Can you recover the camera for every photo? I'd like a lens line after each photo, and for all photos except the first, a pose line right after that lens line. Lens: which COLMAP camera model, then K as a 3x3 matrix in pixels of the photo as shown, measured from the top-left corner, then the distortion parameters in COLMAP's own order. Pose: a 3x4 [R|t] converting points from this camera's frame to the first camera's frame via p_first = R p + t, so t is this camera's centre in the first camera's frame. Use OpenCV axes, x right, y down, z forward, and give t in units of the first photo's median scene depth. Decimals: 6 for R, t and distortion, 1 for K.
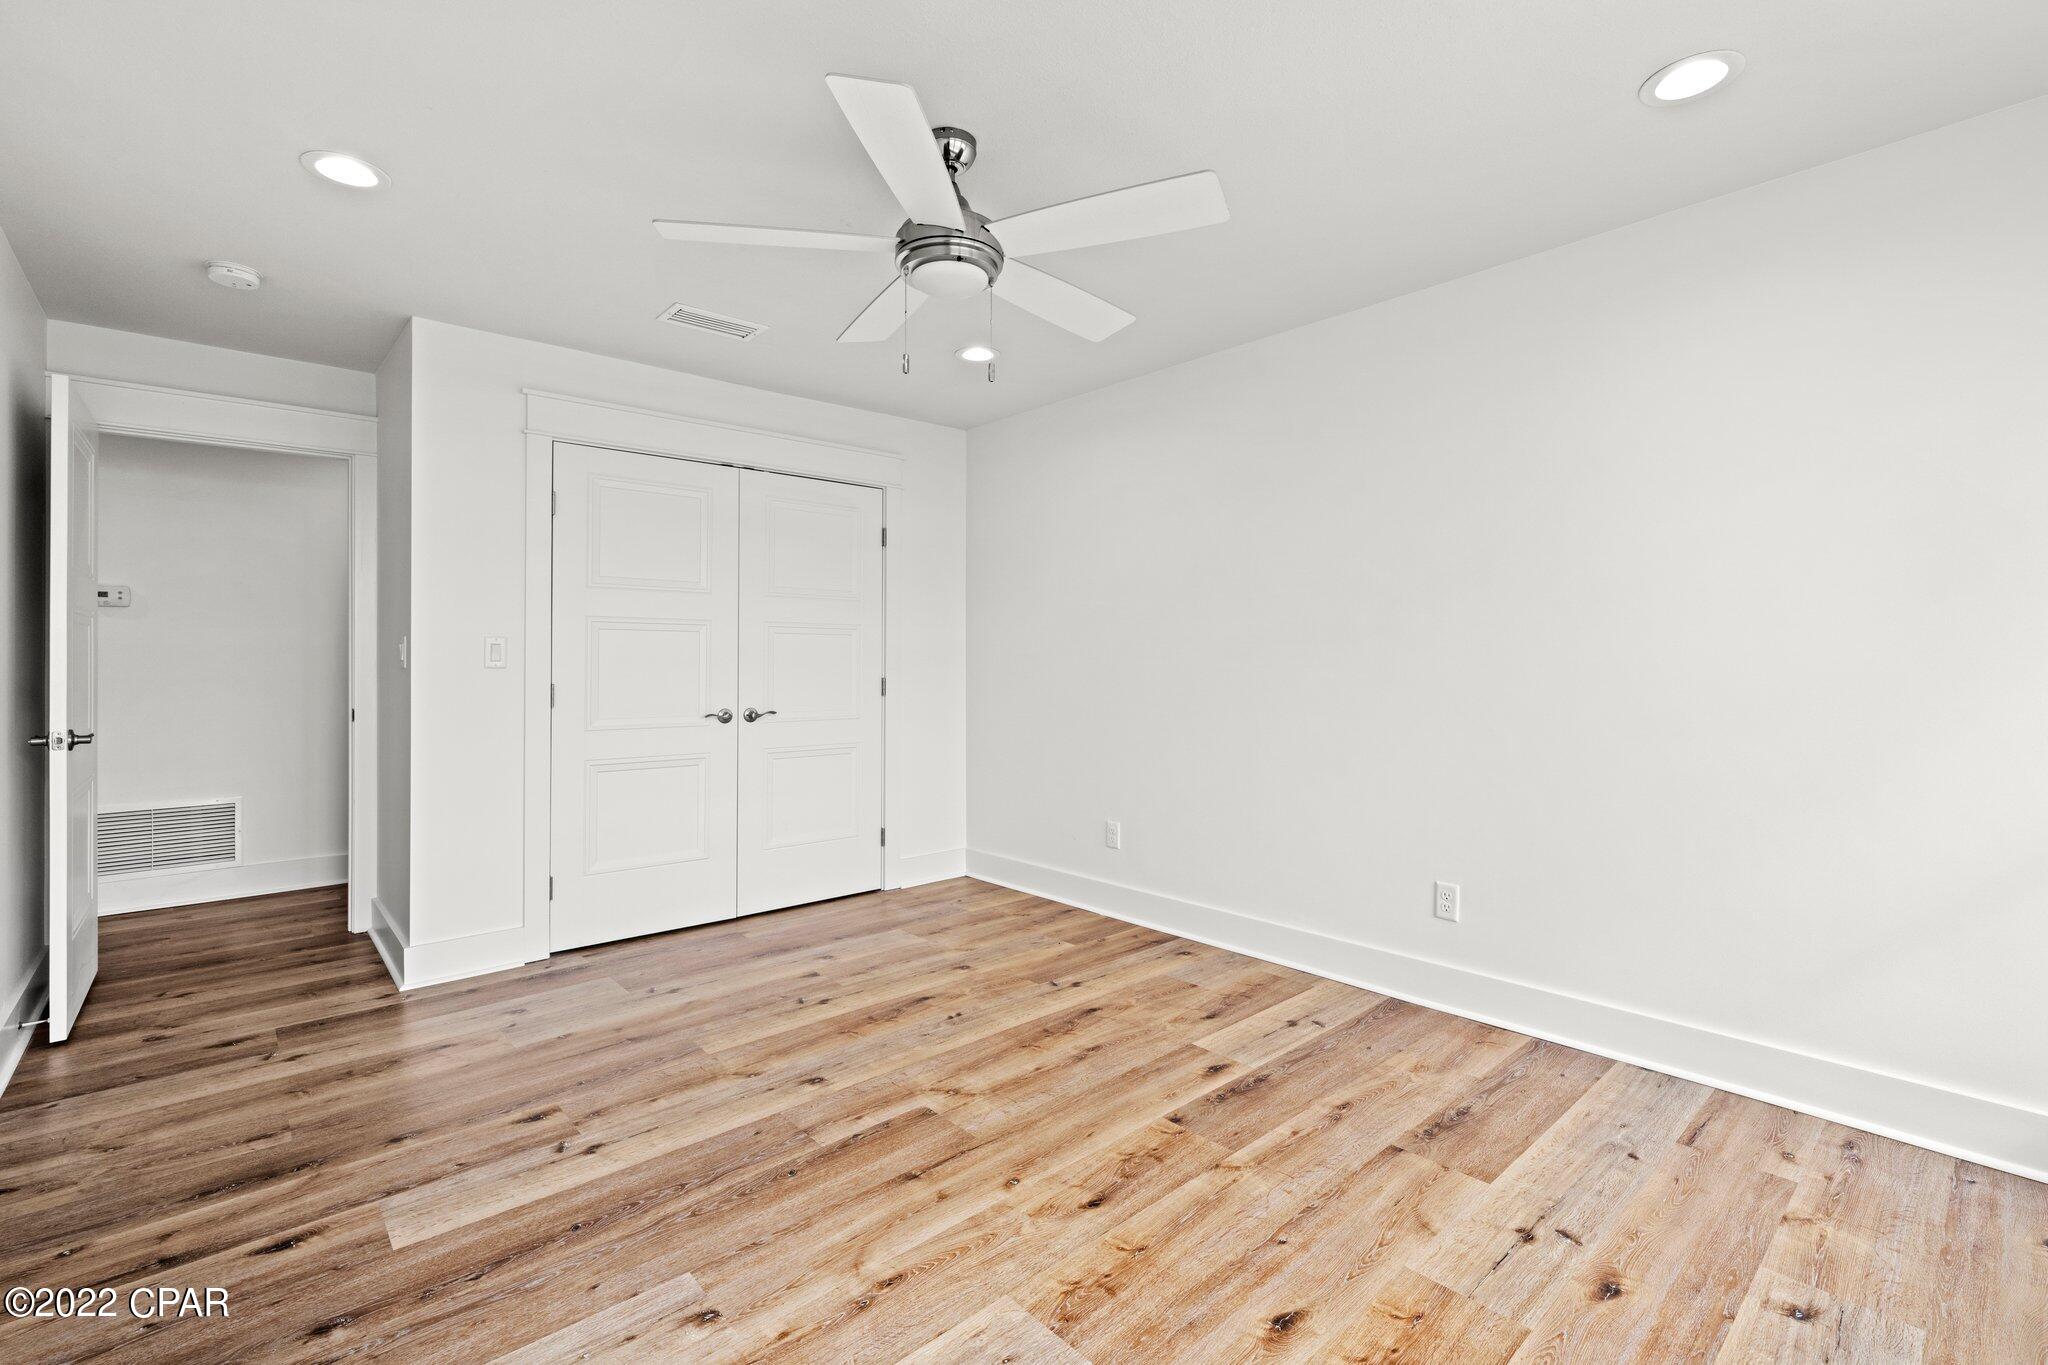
lens RADIAL K [[887.1, 0, 1029.5], [0, 887.1, 677.9], [0, 0, 1]] dist [0.003052, -0.000957]
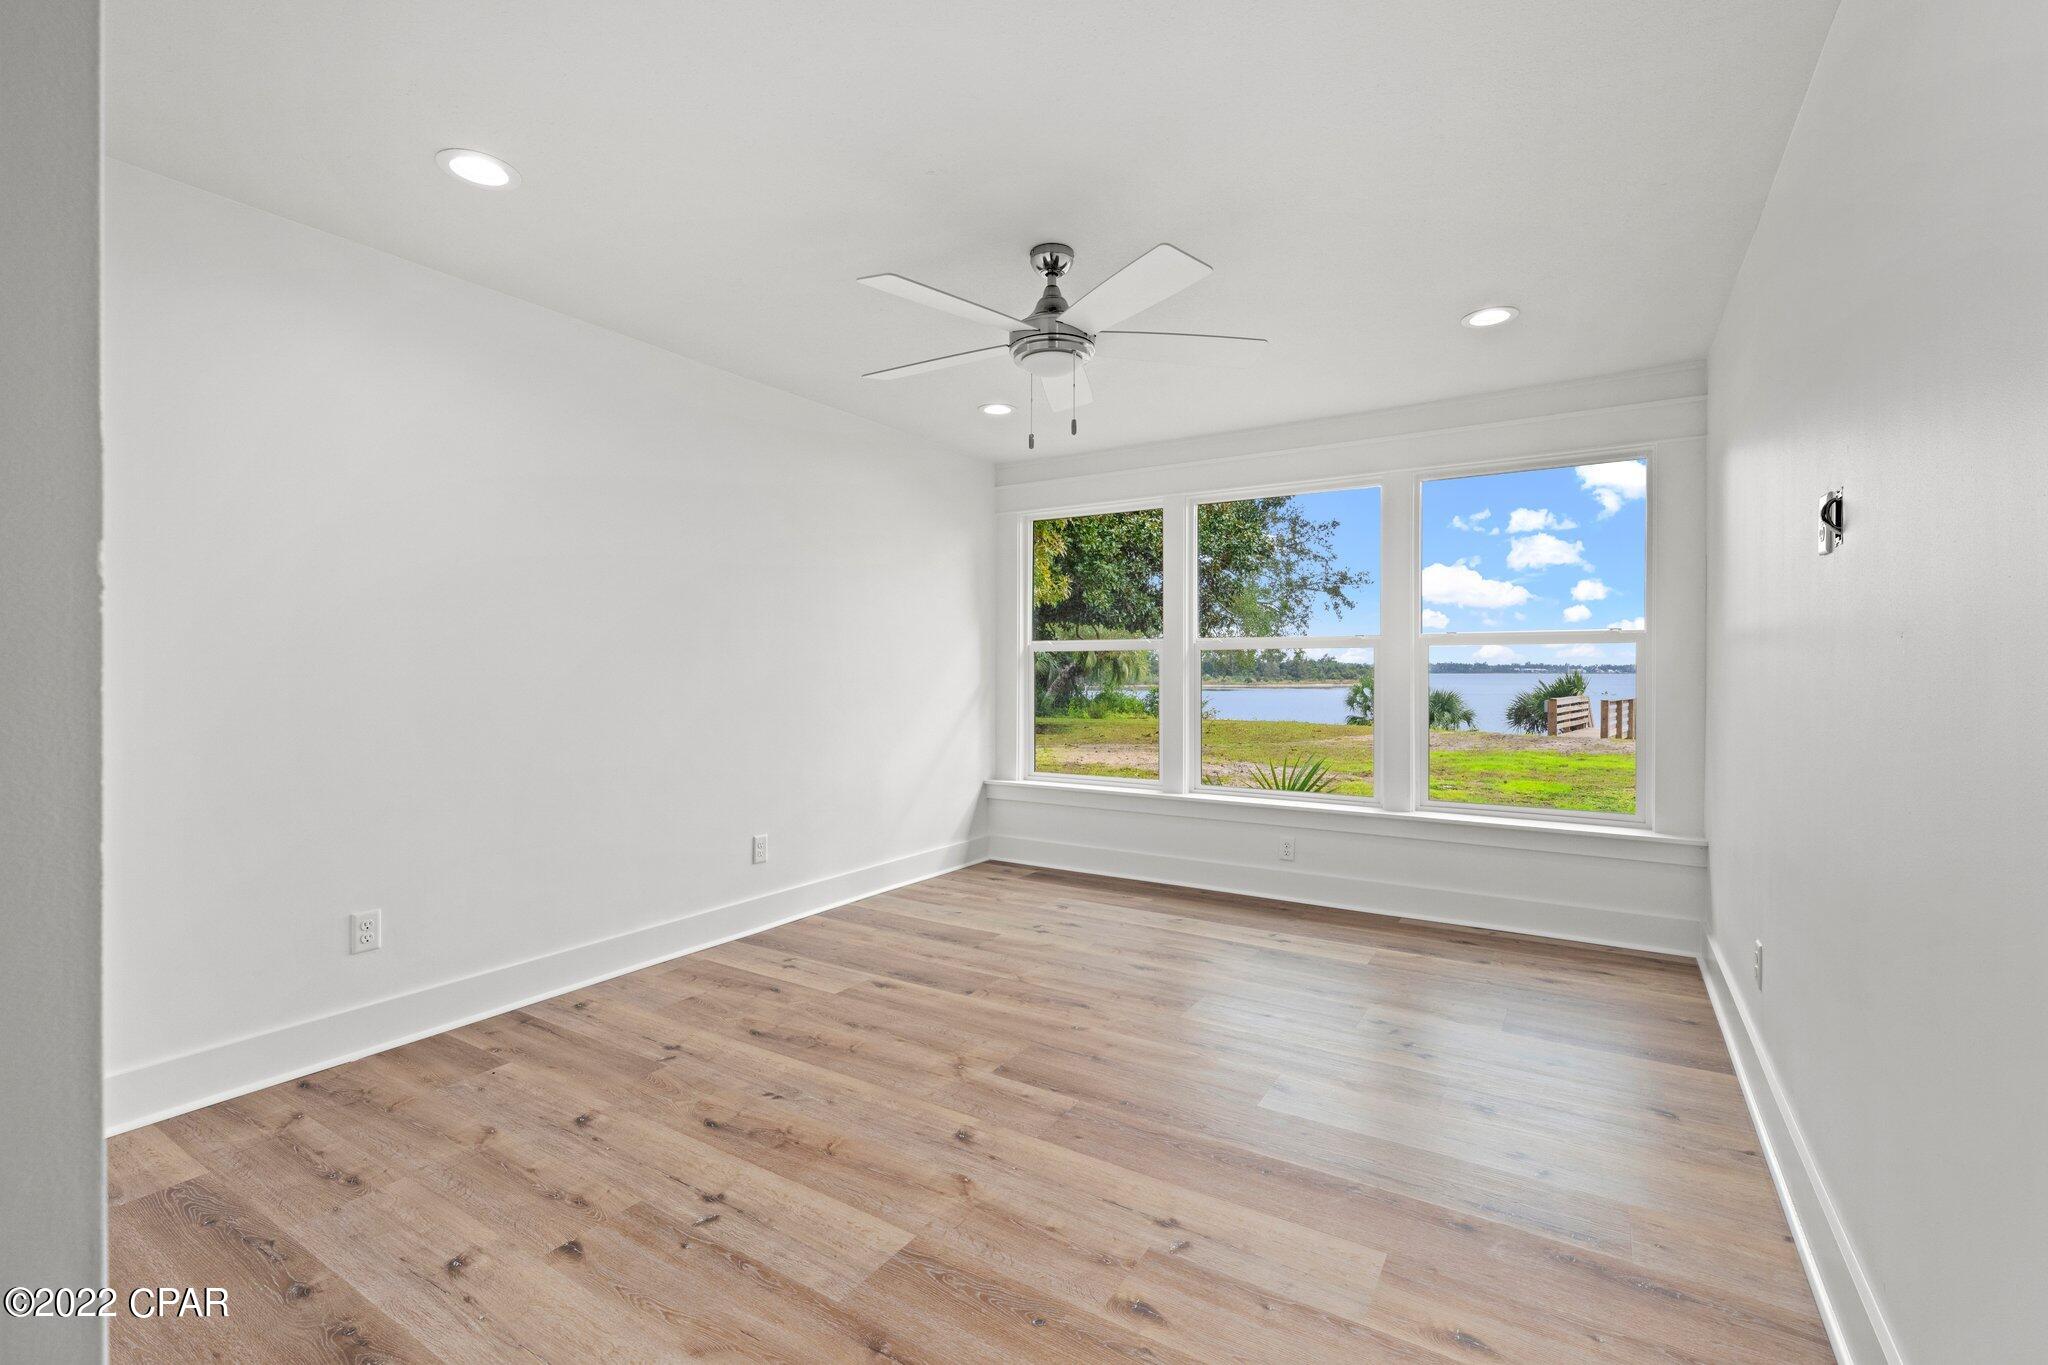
lens RADIAL K [[887.1, 0, 1036.9], [0, 887.1, 692.6], [0, 0, 1]] dist [0.003052, -0.000957]
pose [[-0.271276, -0.020881, 0.962275, -0.976290], [0.017390, 0.999495, 0.026591, -0.008794], [-0.962344, 0.023947, -0.270776, 1.025834]]
